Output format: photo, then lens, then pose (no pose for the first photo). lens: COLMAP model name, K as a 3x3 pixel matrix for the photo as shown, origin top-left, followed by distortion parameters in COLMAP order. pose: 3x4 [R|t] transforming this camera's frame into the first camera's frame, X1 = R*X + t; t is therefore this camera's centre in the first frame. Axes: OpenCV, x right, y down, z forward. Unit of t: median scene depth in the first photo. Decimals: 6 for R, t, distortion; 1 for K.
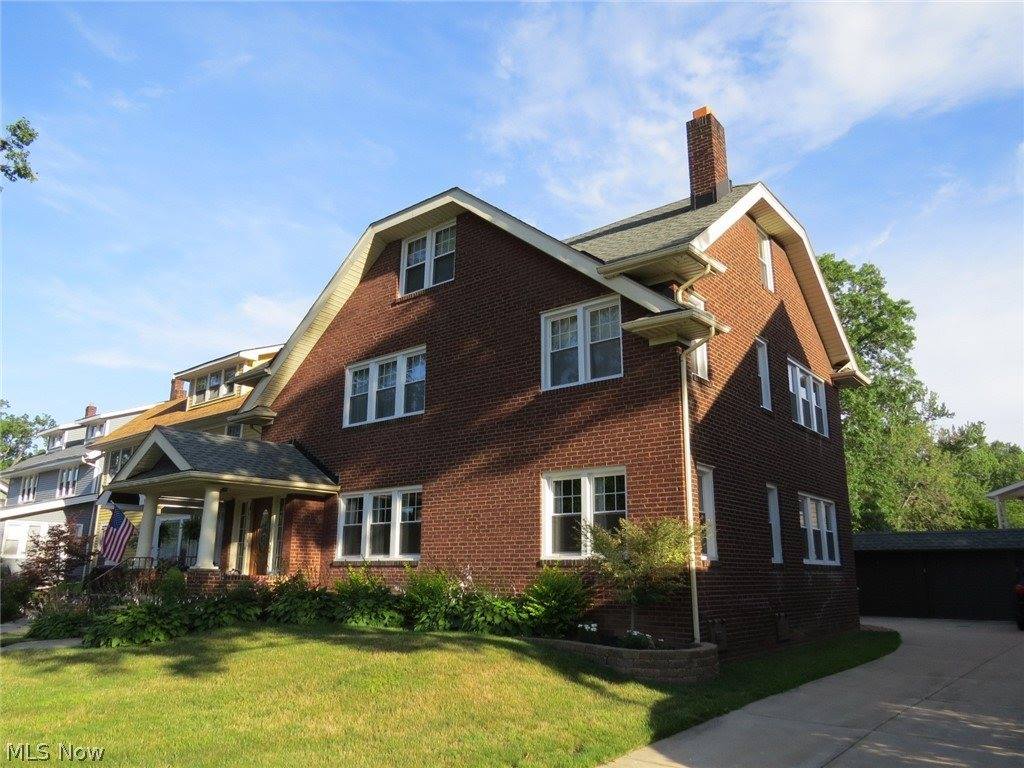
lens RADIAL K [[731.8, 0, 513.0], [0, 731.8, 383.3], [0, 0, 1]] dist [-0.039576, -0.003258]
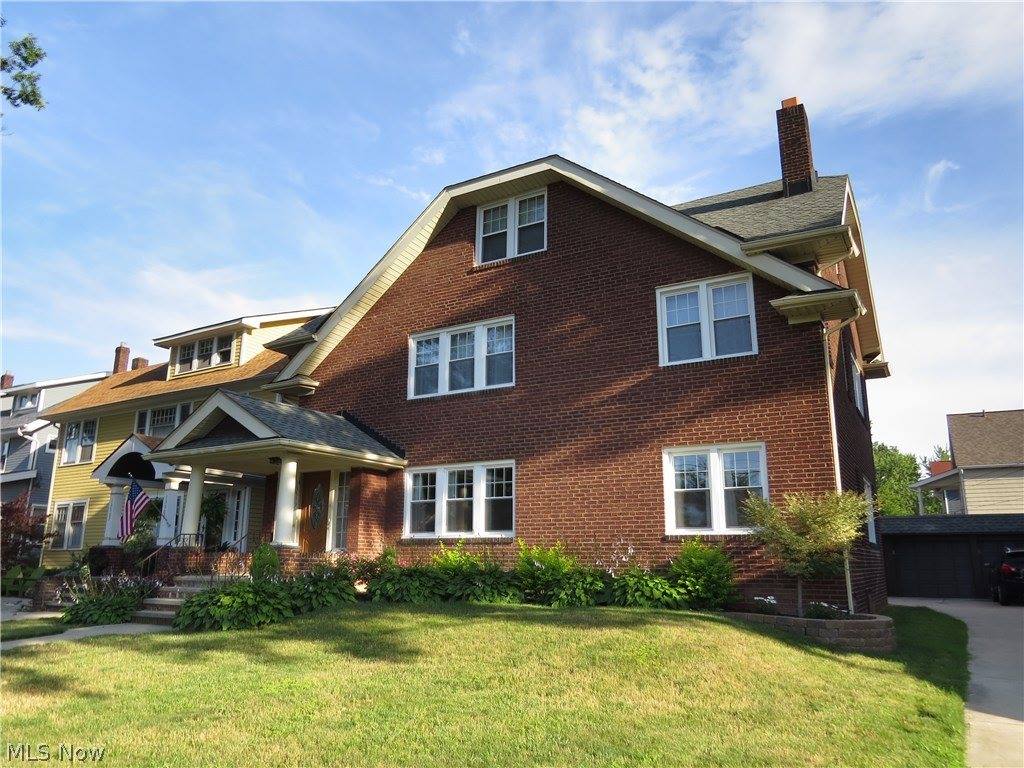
lens RADIAL K [[739.6, 0, 512.0], [0, 739.6, 384.8], [0, 0, 1]] dist [-0.021019, 0.000592]
pose [[0.989458, 0.035508, 0.140397, -0.242695], [-0.037798, 0.999192, 0.013671, 0.023973], [-0.139798, -0.018834, 0.990001, 0.028713]]
